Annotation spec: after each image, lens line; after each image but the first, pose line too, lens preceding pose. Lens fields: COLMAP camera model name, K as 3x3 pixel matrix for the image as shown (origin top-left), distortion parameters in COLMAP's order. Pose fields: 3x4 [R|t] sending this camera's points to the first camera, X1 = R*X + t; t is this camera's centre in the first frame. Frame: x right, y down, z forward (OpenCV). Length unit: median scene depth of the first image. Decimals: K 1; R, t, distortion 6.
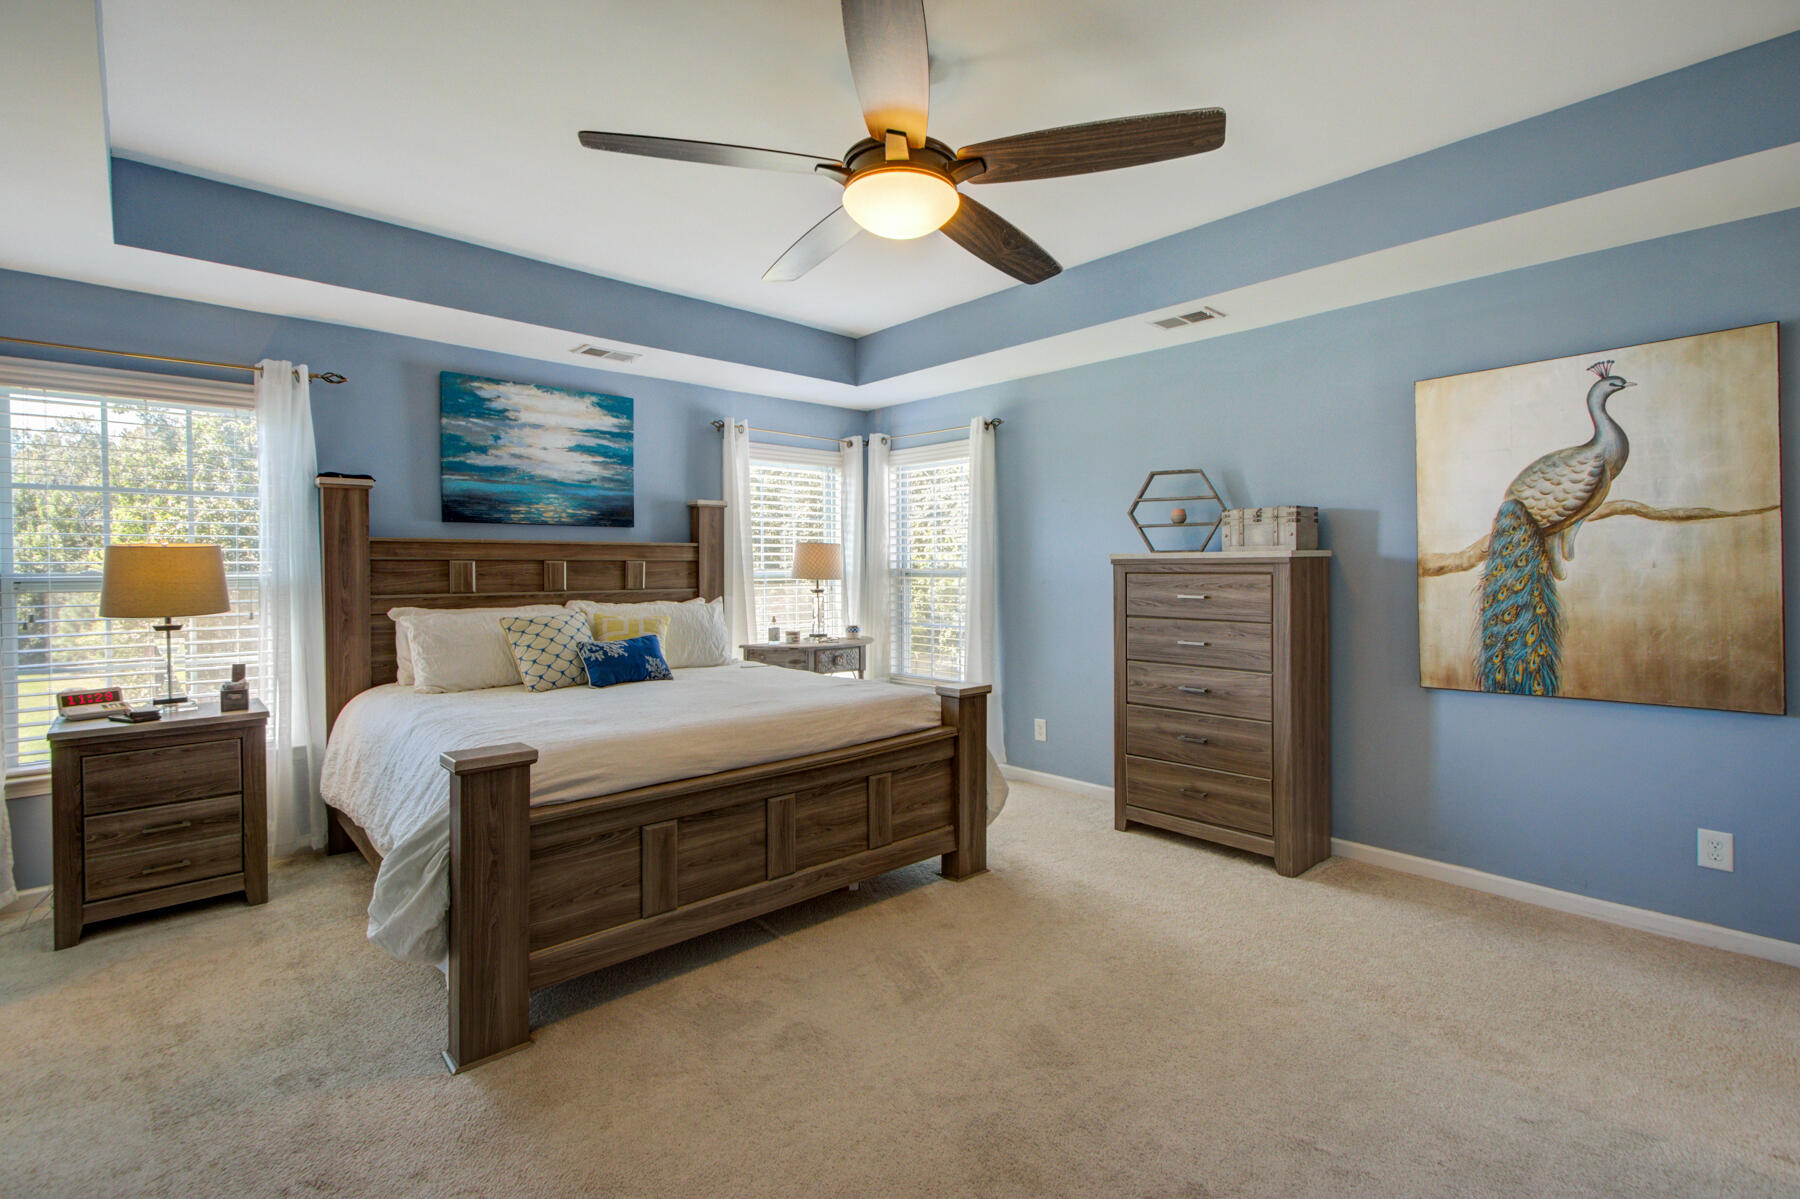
lens RADIAL K [[841.9, 0, 888.8], [0, 841.9, 584.6], [0, 0, 1]] dist [0.000529, 0.002227]
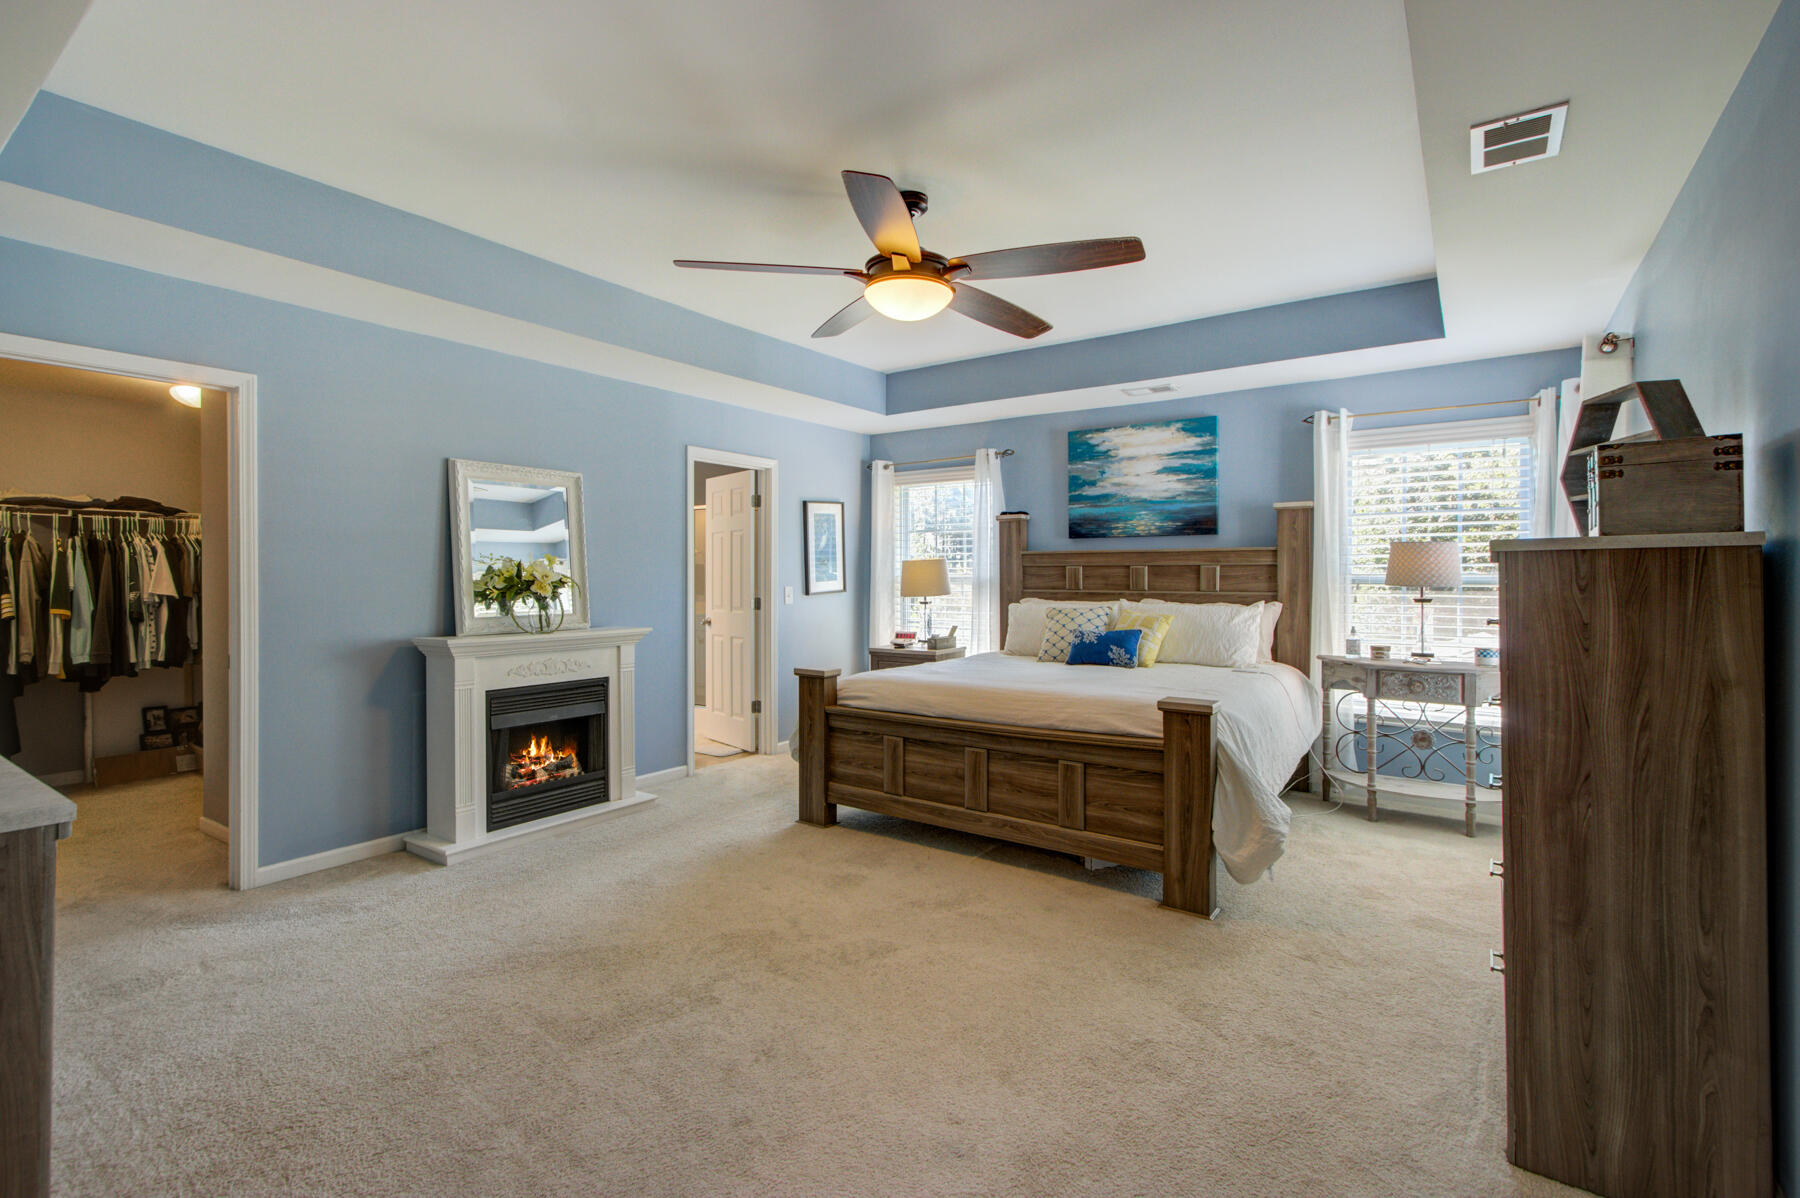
lens RADIAL K [[841.9, 0, 883.5], [0, 841.9, 585.7], [0, 0, 1]] dist [0.000529, 0.002227]
pose [[0.194334, 0.018251, -0.980766, 0.744271], [-0.018954, 0.999710, 0.014848, -0.010735], [0.980752, 0.015703, 0.194624, 0.402578]]
